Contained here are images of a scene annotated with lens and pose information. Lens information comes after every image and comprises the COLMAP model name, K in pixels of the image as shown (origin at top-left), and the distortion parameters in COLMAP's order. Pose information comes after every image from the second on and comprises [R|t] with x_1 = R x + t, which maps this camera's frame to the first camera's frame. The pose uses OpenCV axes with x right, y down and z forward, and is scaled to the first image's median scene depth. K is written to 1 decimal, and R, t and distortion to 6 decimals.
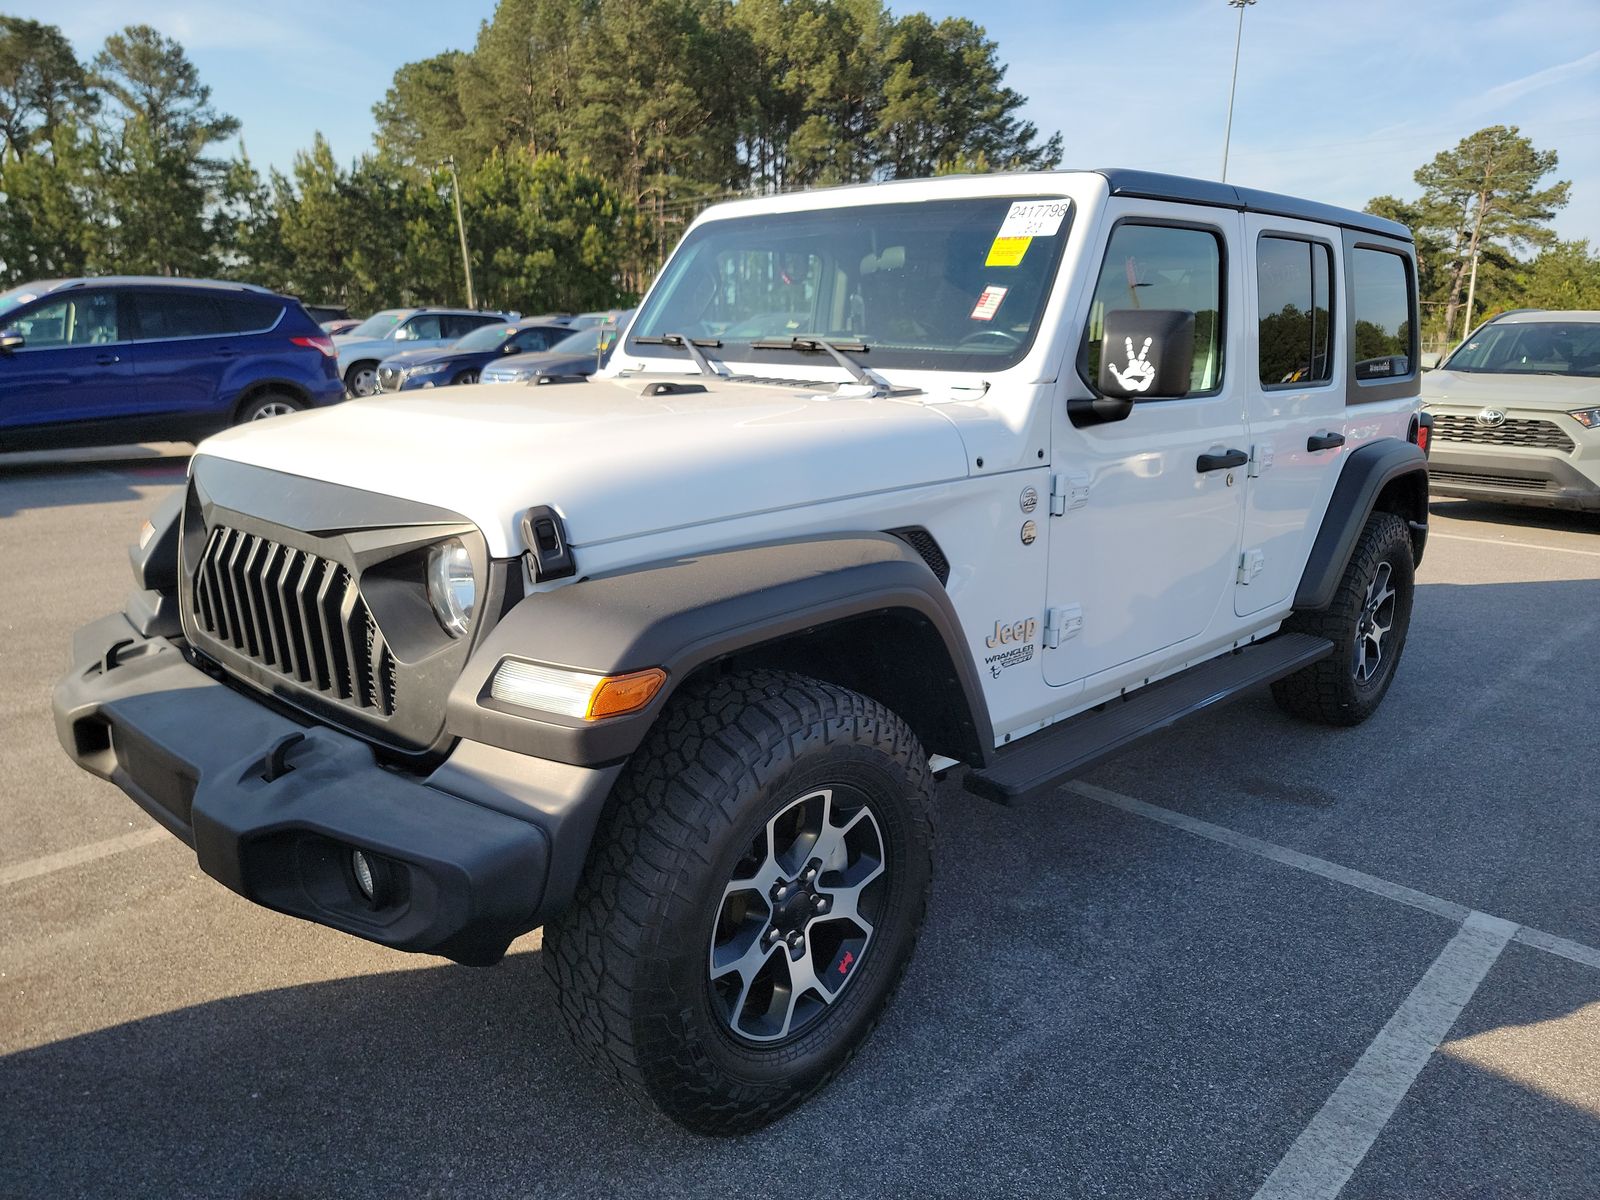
lens RADIAL K [[1158.1, 0, 795.5], [0, 1158.1, 600.0], [0, 0, 1]] dist [0.030899, -0.024000]
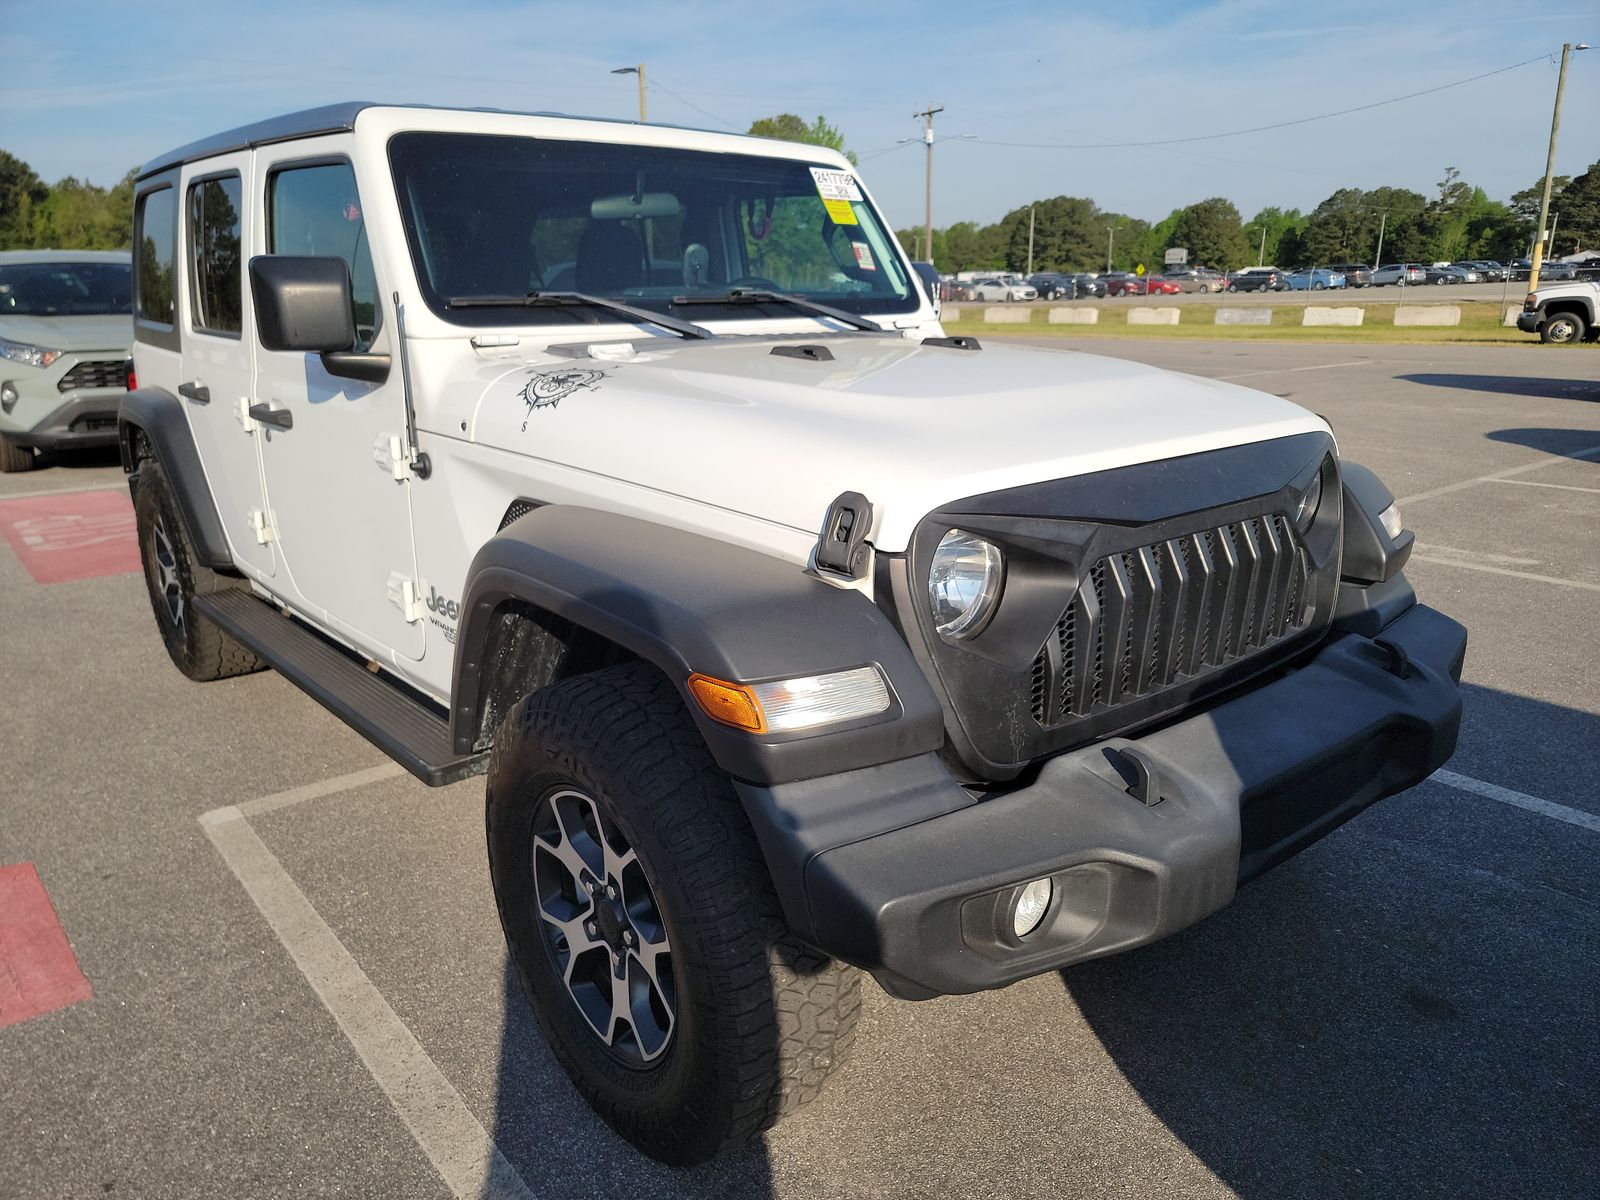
lens RADIAL K [[1173.1, 0, 799.9], [0, 1173.1, 628.7], [0, 0, 1]] dist [0.009583, 0.000578]
pose [[0.082155, -0.296095, 0.951619, -0.082933], [0.230691, 0.934564, 0.270872, -0.018097], [-0.969553, 0.197276, 0.145086, 0.072377]]
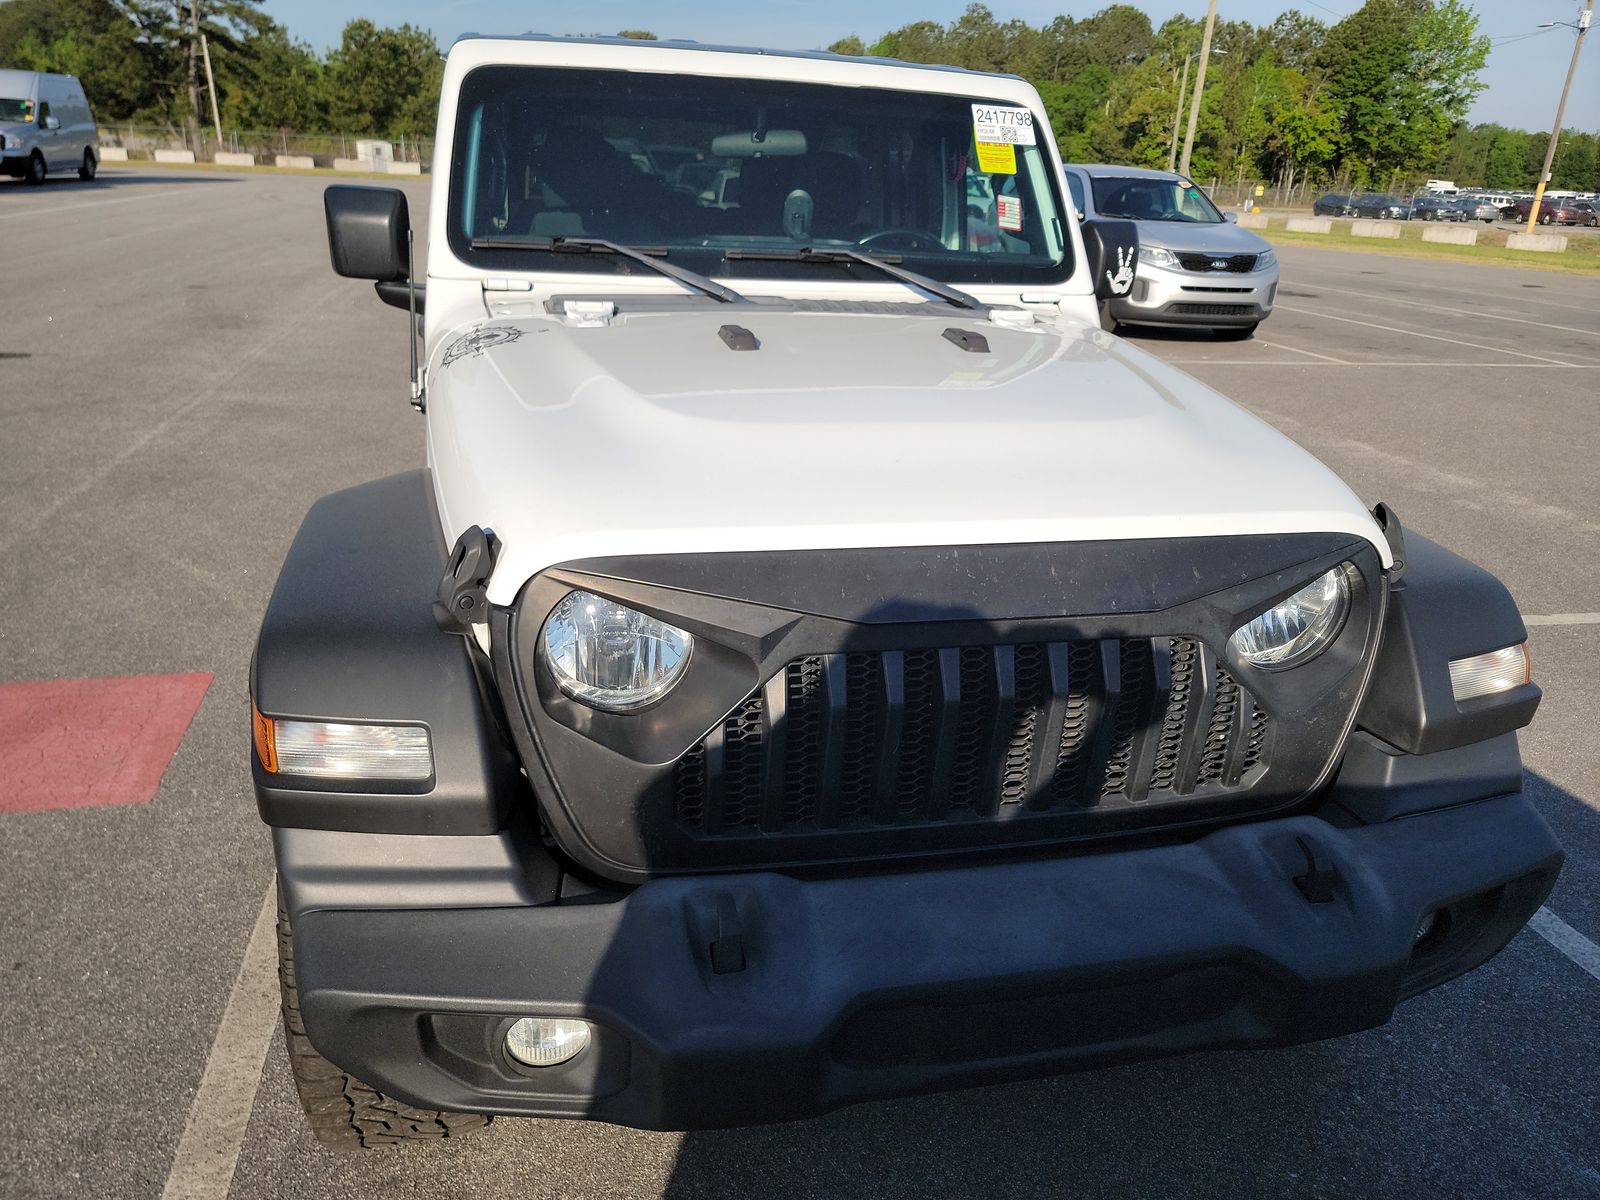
lens RADIAL K [[1158.1, 0, 795.5], [0, 1158.1, 600.0], [0, 0, 1]] dist [0.030899, -0.024000]
pose [[0.533685, -0.293531, 0.793107, -0.064307], [0.150720, 0.955830, 0.252335, -0.016332], [-0.832144, -0.015131, 0.554353, 0.043952]]
